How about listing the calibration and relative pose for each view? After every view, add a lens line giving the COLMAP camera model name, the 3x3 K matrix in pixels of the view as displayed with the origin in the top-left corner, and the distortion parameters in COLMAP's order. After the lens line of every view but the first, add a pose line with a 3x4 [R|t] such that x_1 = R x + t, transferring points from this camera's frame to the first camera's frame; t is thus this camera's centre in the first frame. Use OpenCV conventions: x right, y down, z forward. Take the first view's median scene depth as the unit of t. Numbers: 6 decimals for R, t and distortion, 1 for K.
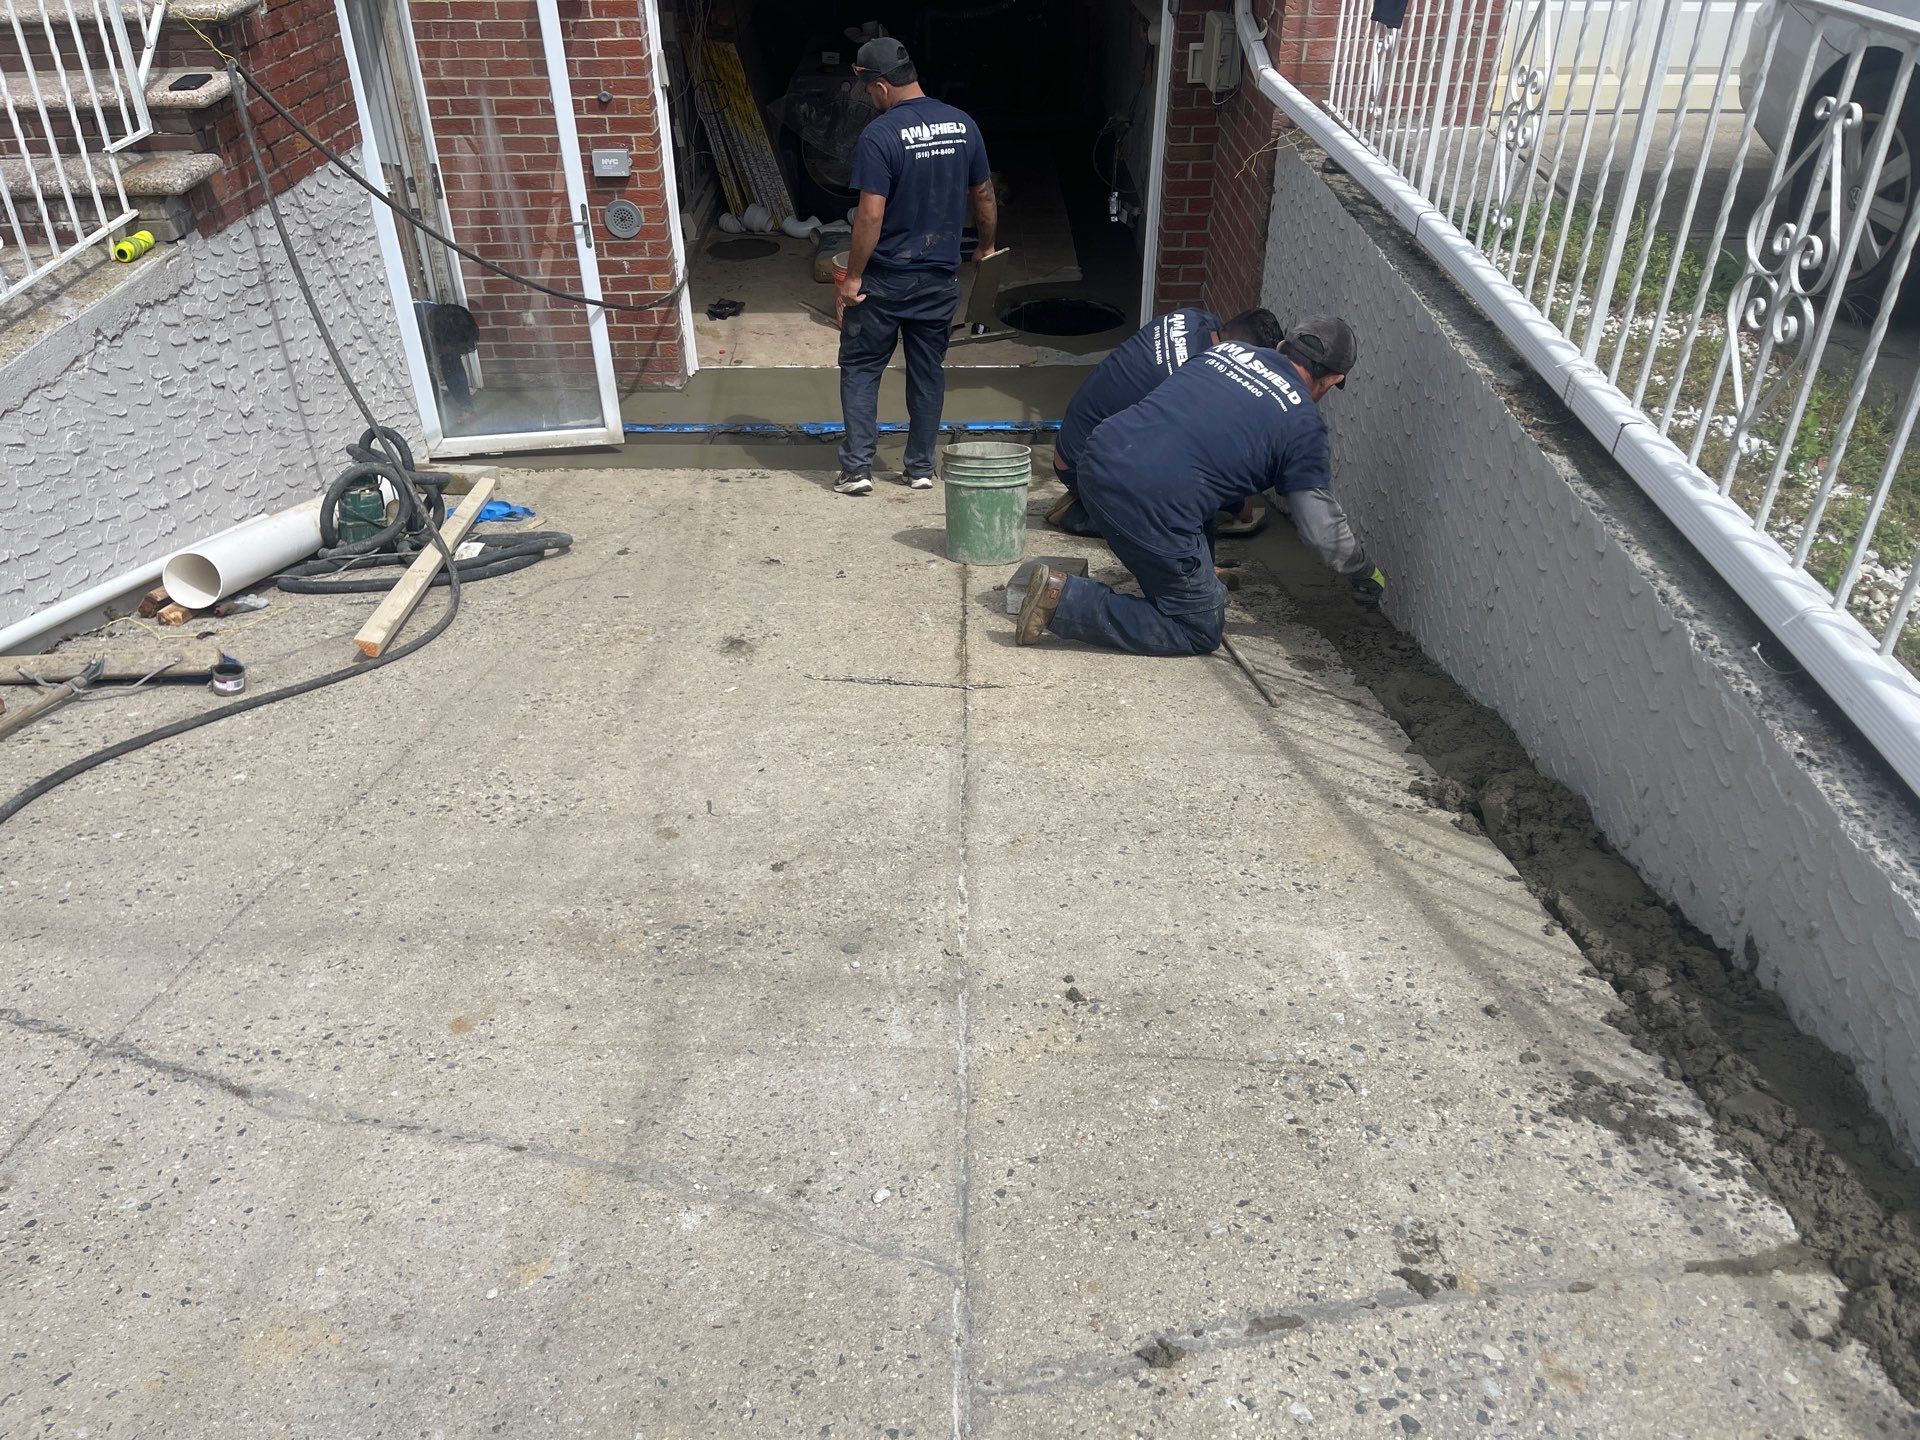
lens RADIAL K [[1458.6, 0, 960.0], [0, 1458.6, 720.0], [0, 0, 1]] dist [0.086114, -0.122194]
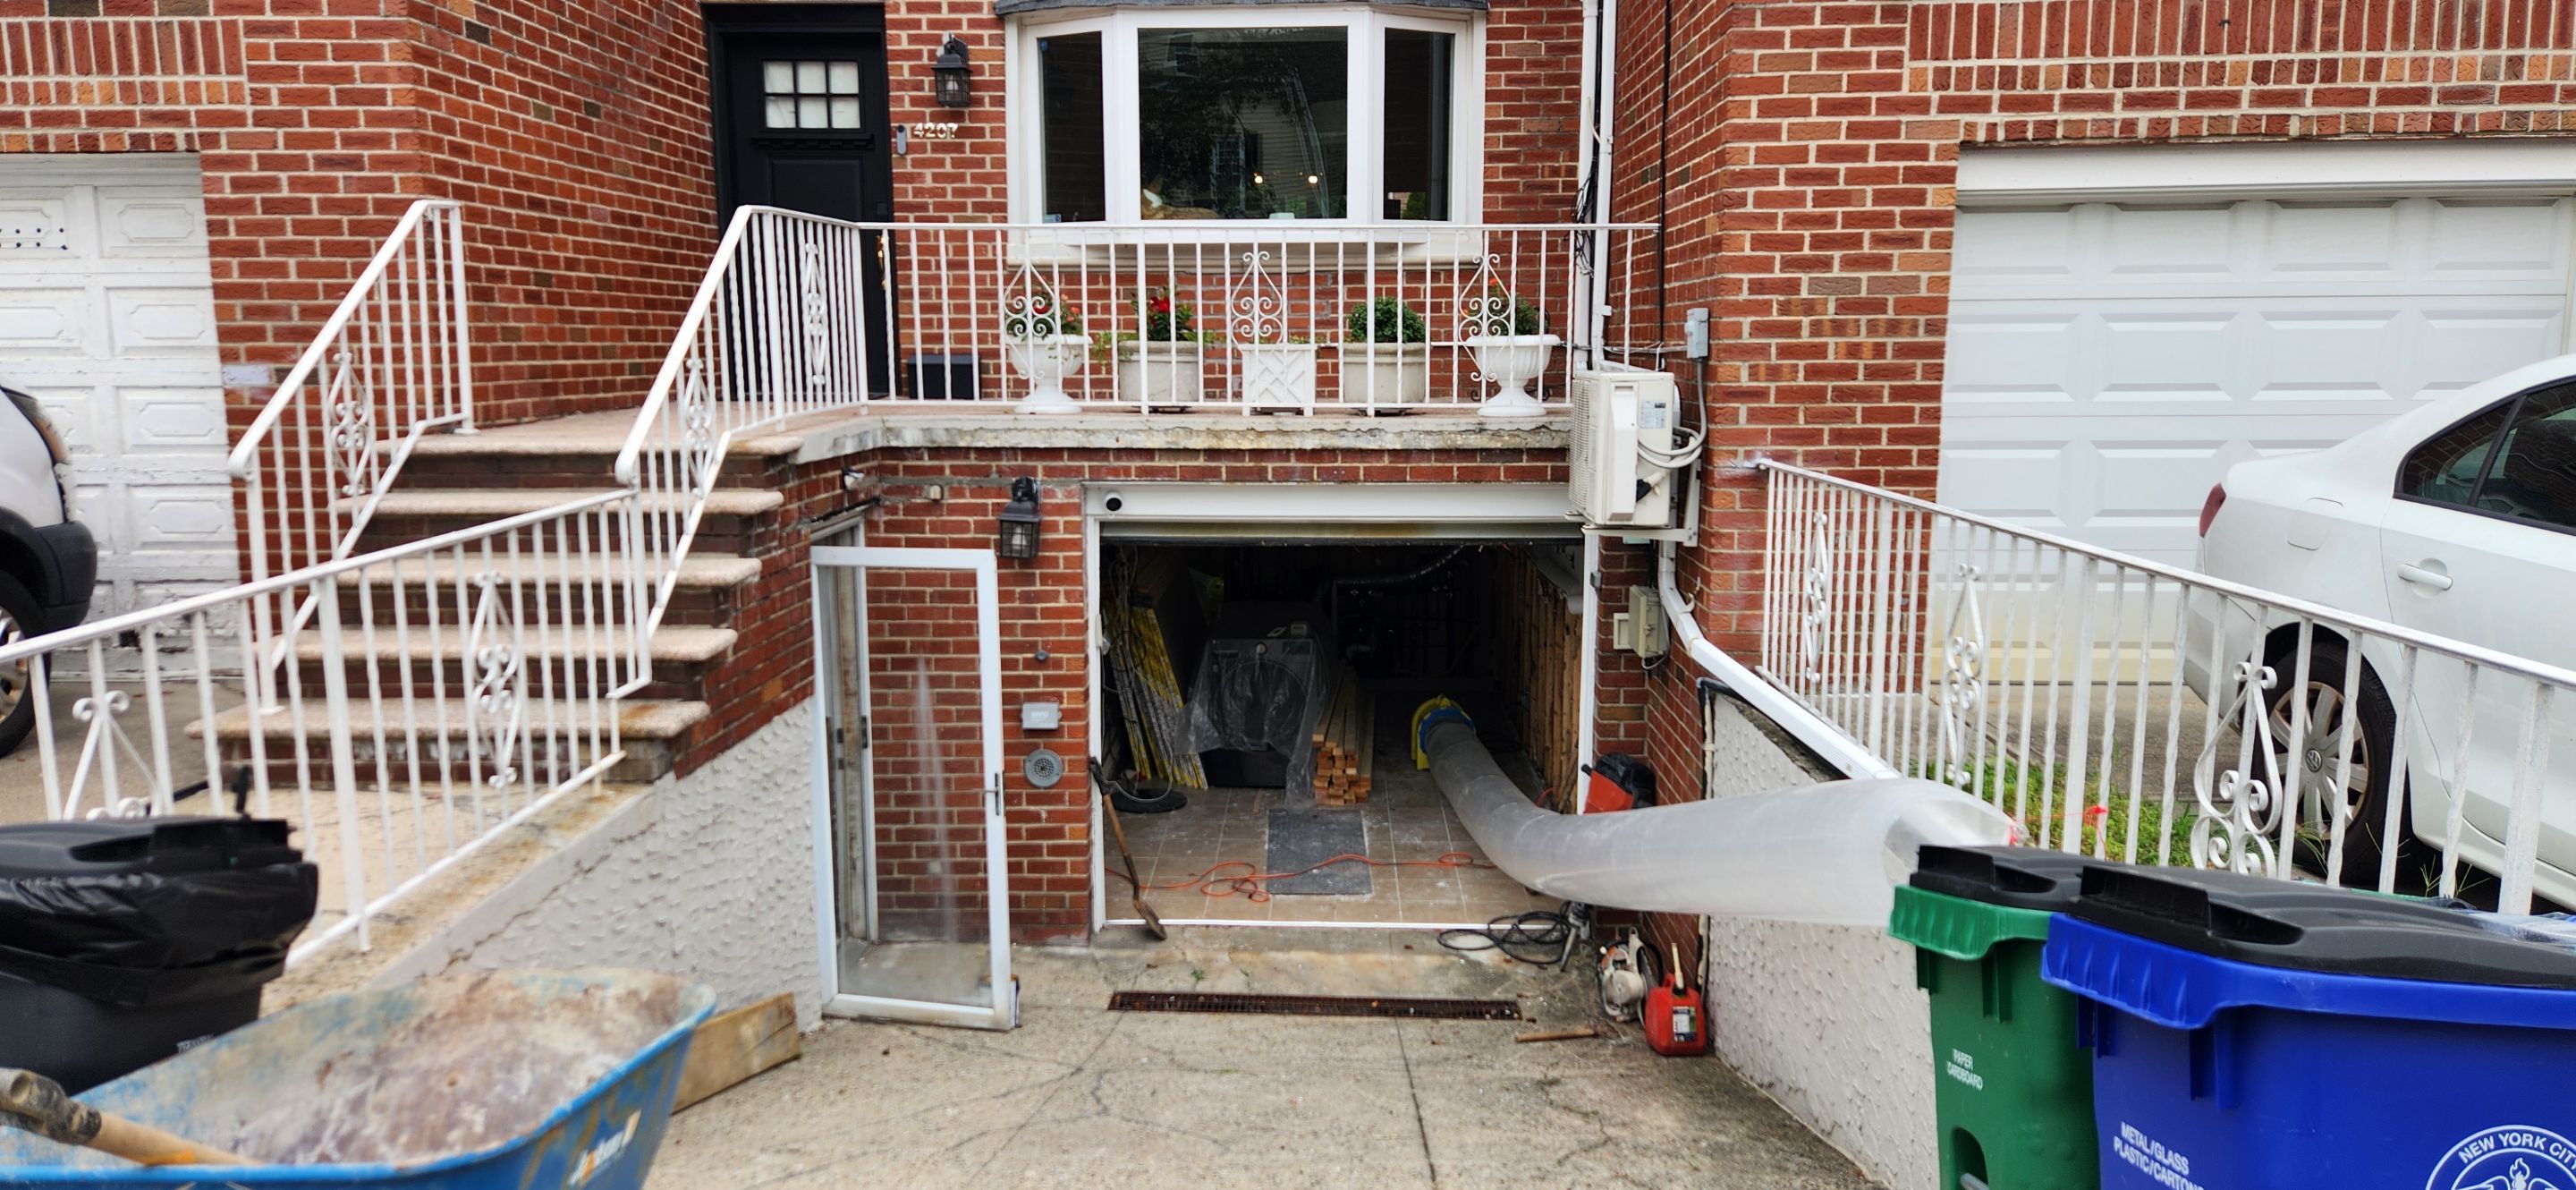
lens RADIAL K [[1731.5, 0, 1288.0], [0, 1731.5, 595.0], [0, 0, 1]] dist [0.088934, -0.068566]
pose [[0.999602, 0.010426, -0.026230, -0.050167], [-0.020555, 0.905754, -0.423306, 0.053458], [0.019345, 0.423676, 0.905607, -0.120181]]
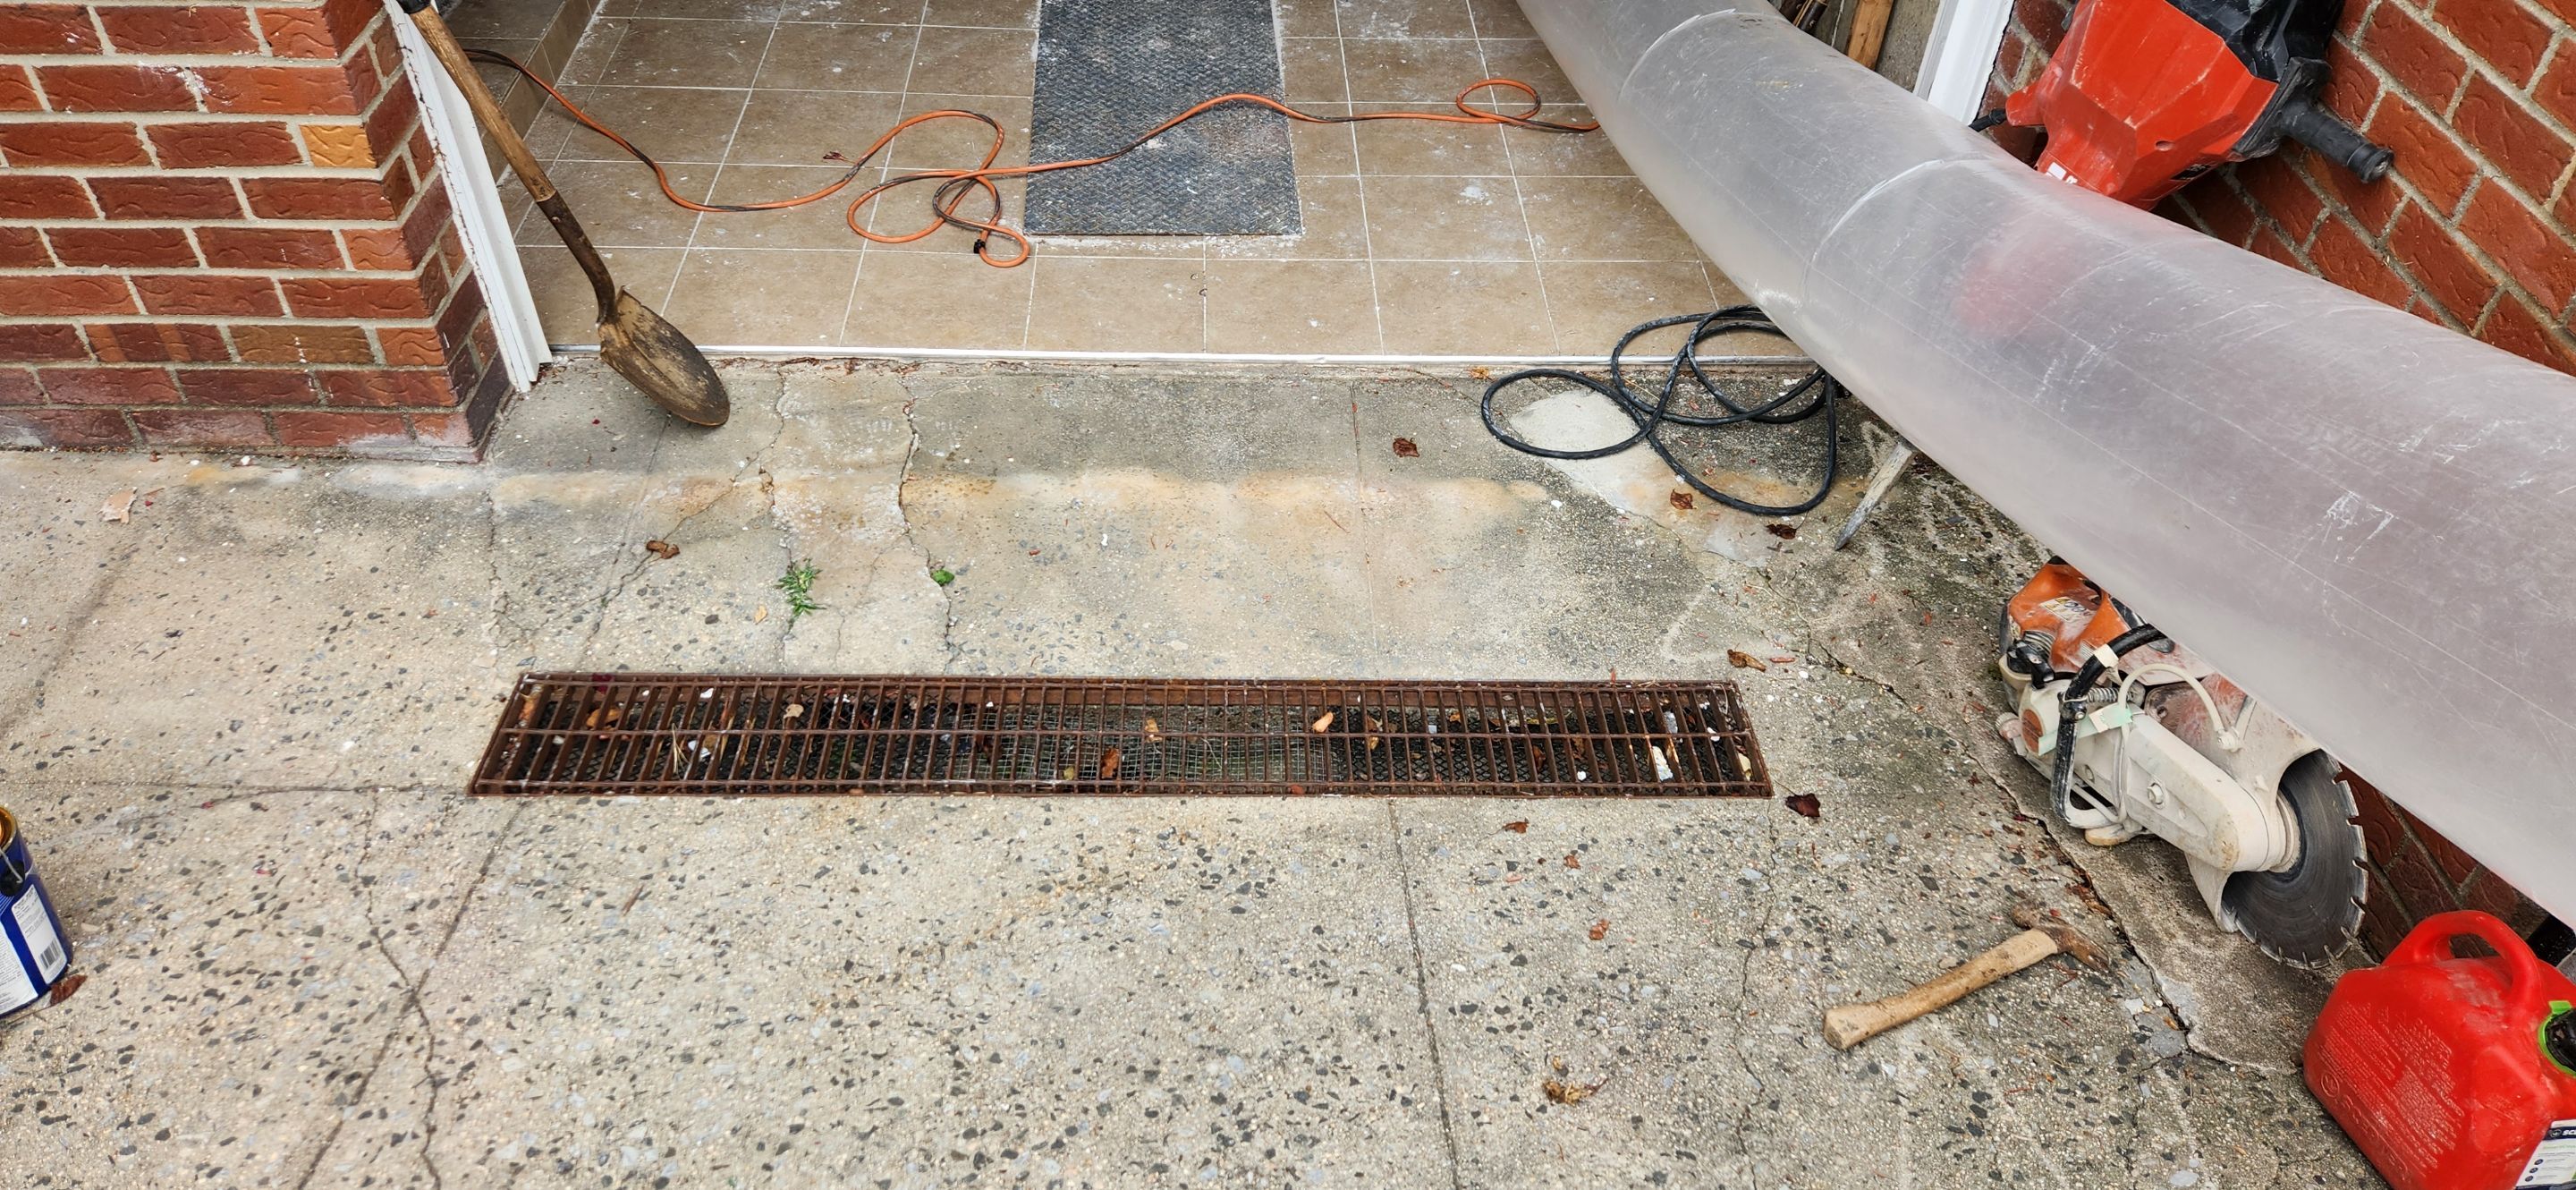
lens RADIAL K [[1731.5, 0, 1288.0], [0, 1731.5, 595.0], [0, 0, 1]] dist [0.088934, -0.068566]
pose [[0.998363, 0.008010, 0.056624, -0.050062], [-0.015757, 0.990345, 0.137729, -0.417582], [-0.054974, -0.138395, 0.988850, 1.021322]]
